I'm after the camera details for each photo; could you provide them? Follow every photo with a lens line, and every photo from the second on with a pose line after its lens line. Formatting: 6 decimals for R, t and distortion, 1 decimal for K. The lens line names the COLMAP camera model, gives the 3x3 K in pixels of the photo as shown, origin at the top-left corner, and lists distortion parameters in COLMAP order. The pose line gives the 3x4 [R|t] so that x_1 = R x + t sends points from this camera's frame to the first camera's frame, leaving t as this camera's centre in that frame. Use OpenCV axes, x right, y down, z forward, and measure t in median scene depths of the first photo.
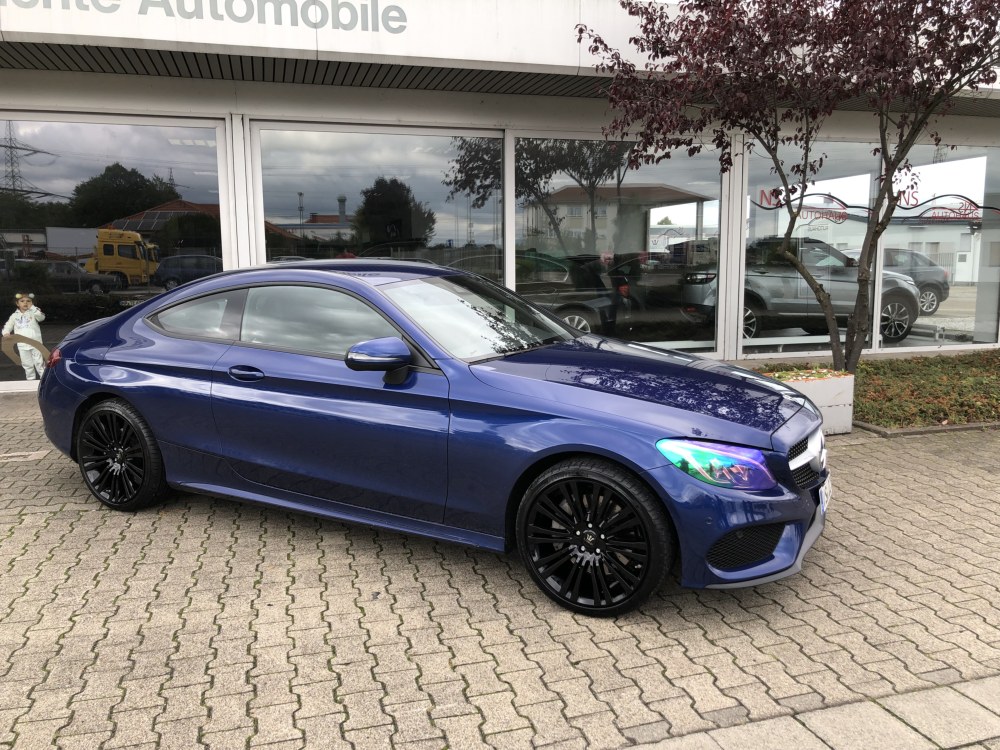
lens RADIAL K [[813.5, 0, 493.2], [0, 813.5, 373.1], [0, 0, 1]] dist [0.003000, 0.006428]
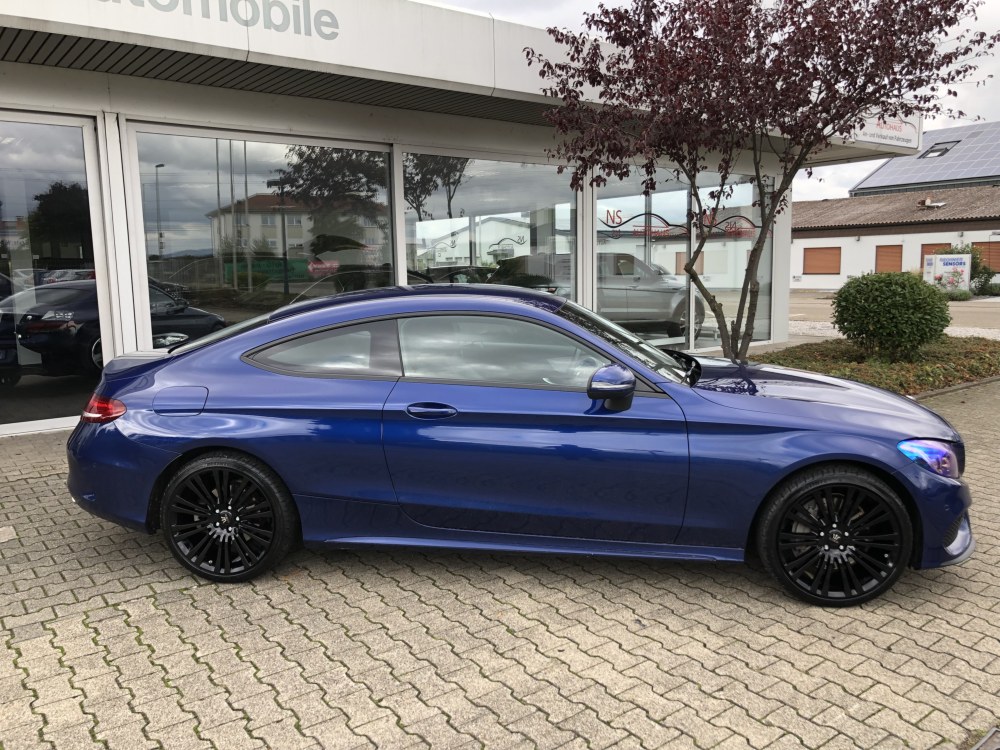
lens RADIAL K [[816.5, 0, 500.0], [0, 816.5, 375.0], [0, 0, 1]] dist [0.004494, 0.015230]
pose [[0.929764, -0.058749, 0.363438, -0.641022], [0.062083, 0.998068, 0.002513, -0.043859], [-0.362884, 0.020227, 0.931615, 0.117351]]
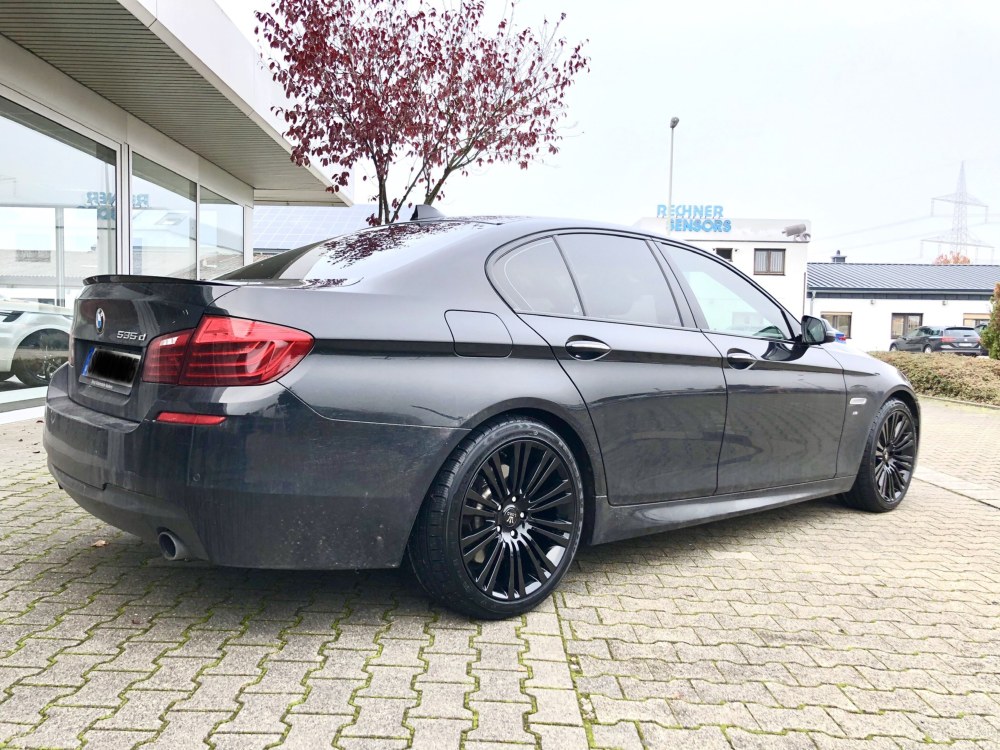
lens RADIAL K [[802.1, 0, 500.0], [0, 802.1, 375.0], [0, 0, 1]] dist [0.007325, 0.005499]
pose [[0.274473, -0.038787, 0.960812, -1.277336], [0.105842, 0.994334, 0.009904, -0.029850], [-0.955752, 0.098976, 0.277023, 1.157097]]
